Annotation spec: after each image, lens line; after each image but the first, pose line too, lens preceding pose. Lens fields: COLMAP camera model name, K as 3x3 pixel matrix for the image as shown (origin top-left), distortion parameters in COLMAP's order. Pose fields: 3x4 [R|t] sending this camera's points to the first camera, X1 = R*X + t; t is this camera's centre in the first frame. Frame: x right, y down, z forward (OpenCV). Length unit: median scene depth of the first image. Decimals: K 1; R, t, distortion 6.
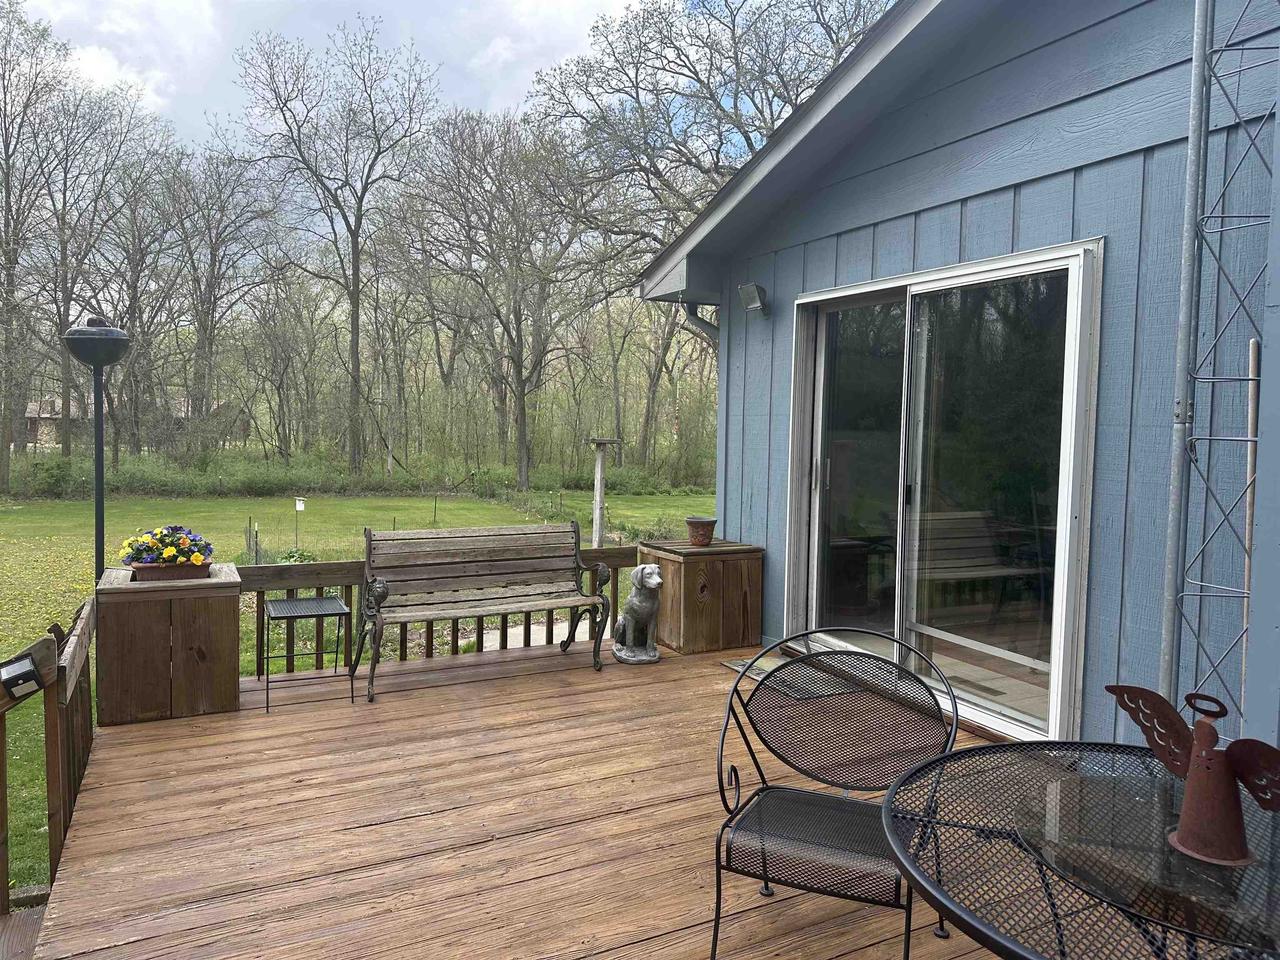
lens RADIAL K [[892.8, 0, 640.5], [0, 892.8, 474.2], [0, 0, 1]] dist [0.067849, -0.082852]
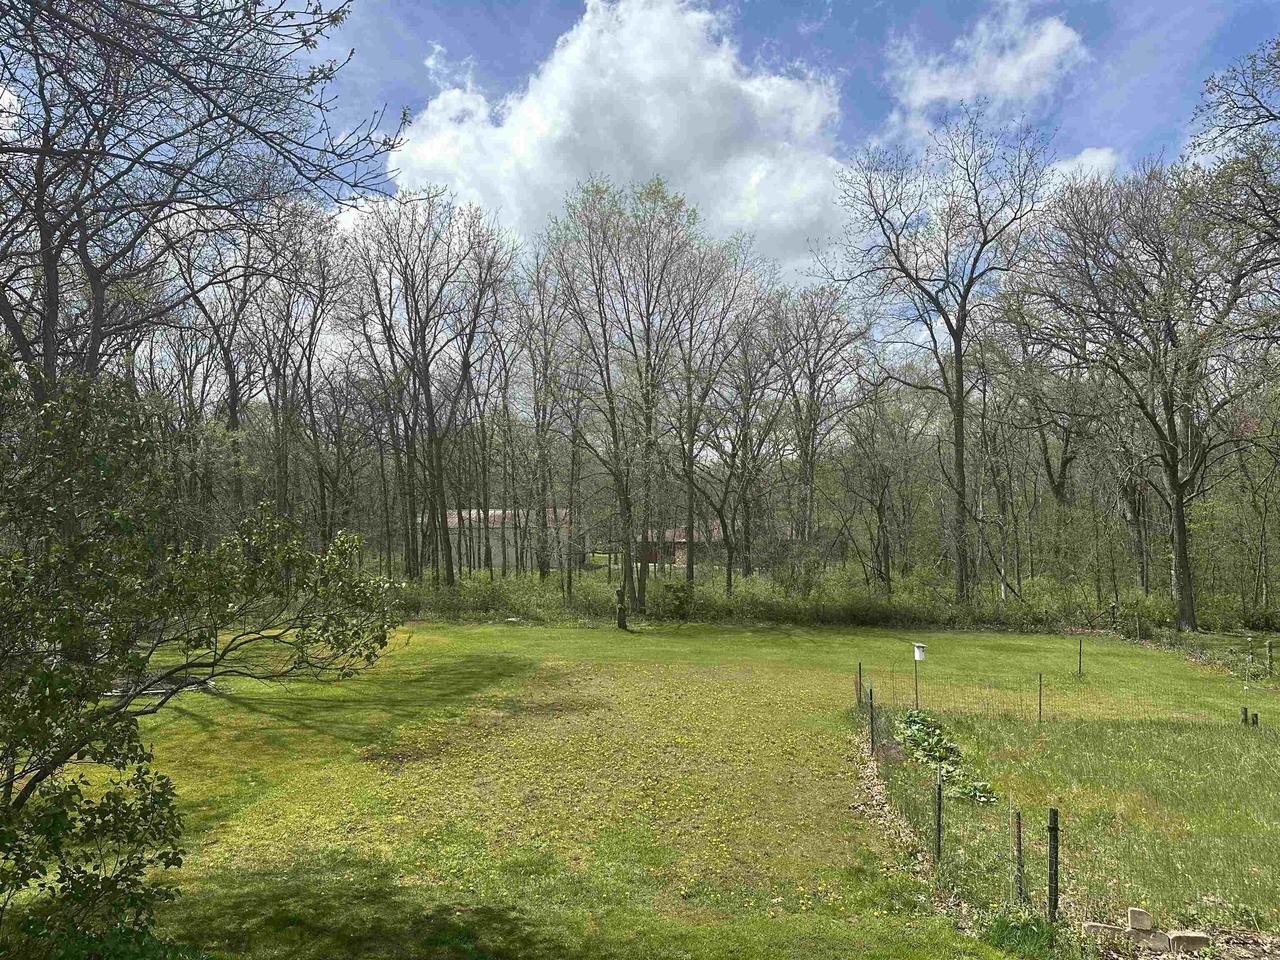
lens RADIAL K [[892.8, 0, 640.5], [0, 892.8, 474.2], [0, 0, 1]] dist [0.067849, -0.082852]
pose [[0.807792, -0.060123, -0.586393, -0.053035], [-0.016929, 0.992008, -0.125031, -0.010036], [0.589224, 0.110926, 0.800319, 0.103857]]
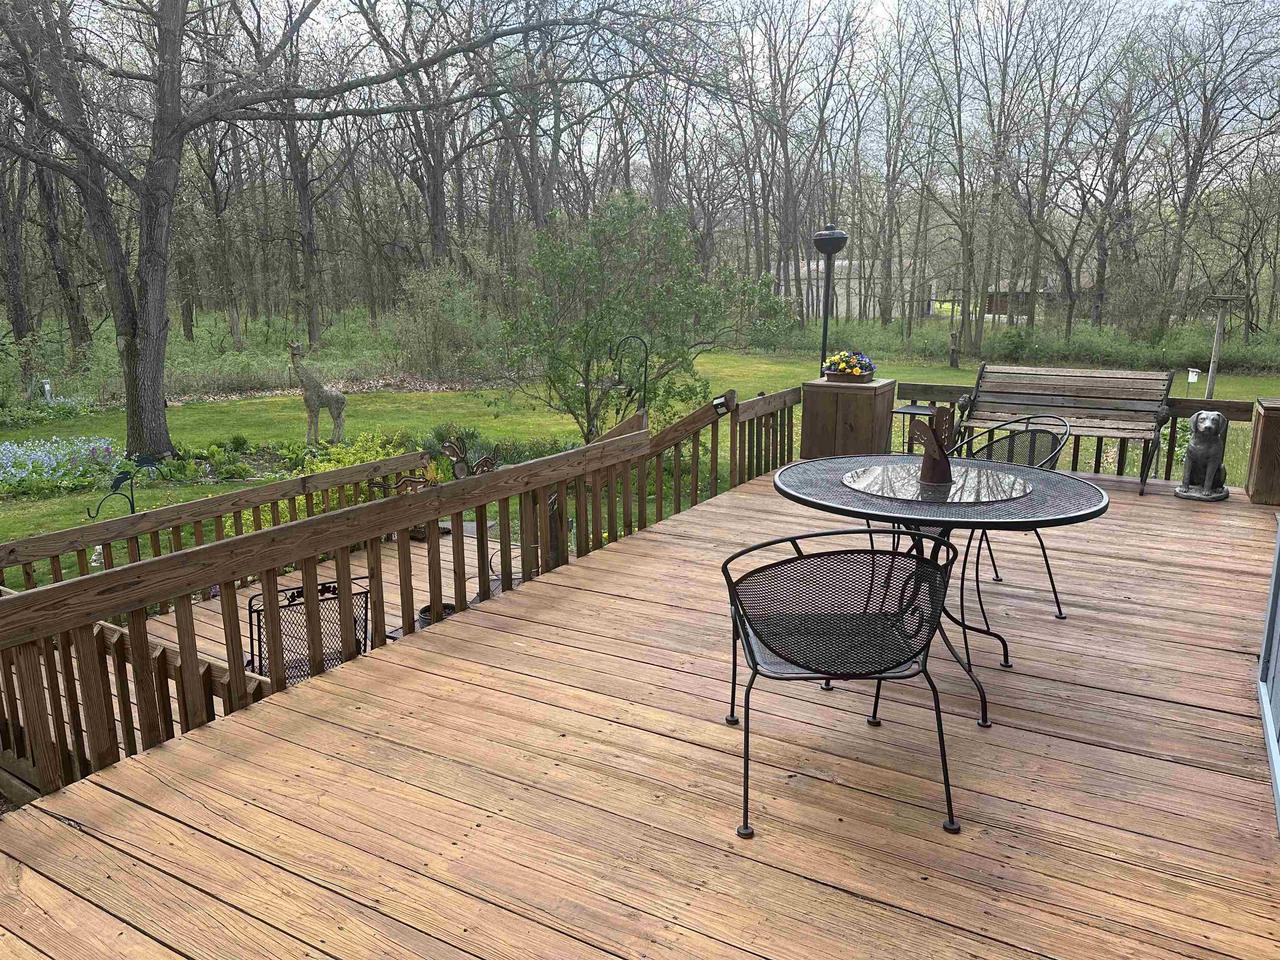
lens RADIAL K [[892.8, 0, 640.5], [0, 892.8, 474.2], [0, 0, 1]] dist [0.067849, -0.082852]
pose [[0.537199, 0.154666, -0.829154, 0.069967], [-0.040028, 0.986611, 0.158103, 0.003667], [0.842505, -0.051743, 0.536197, -0.022946]]
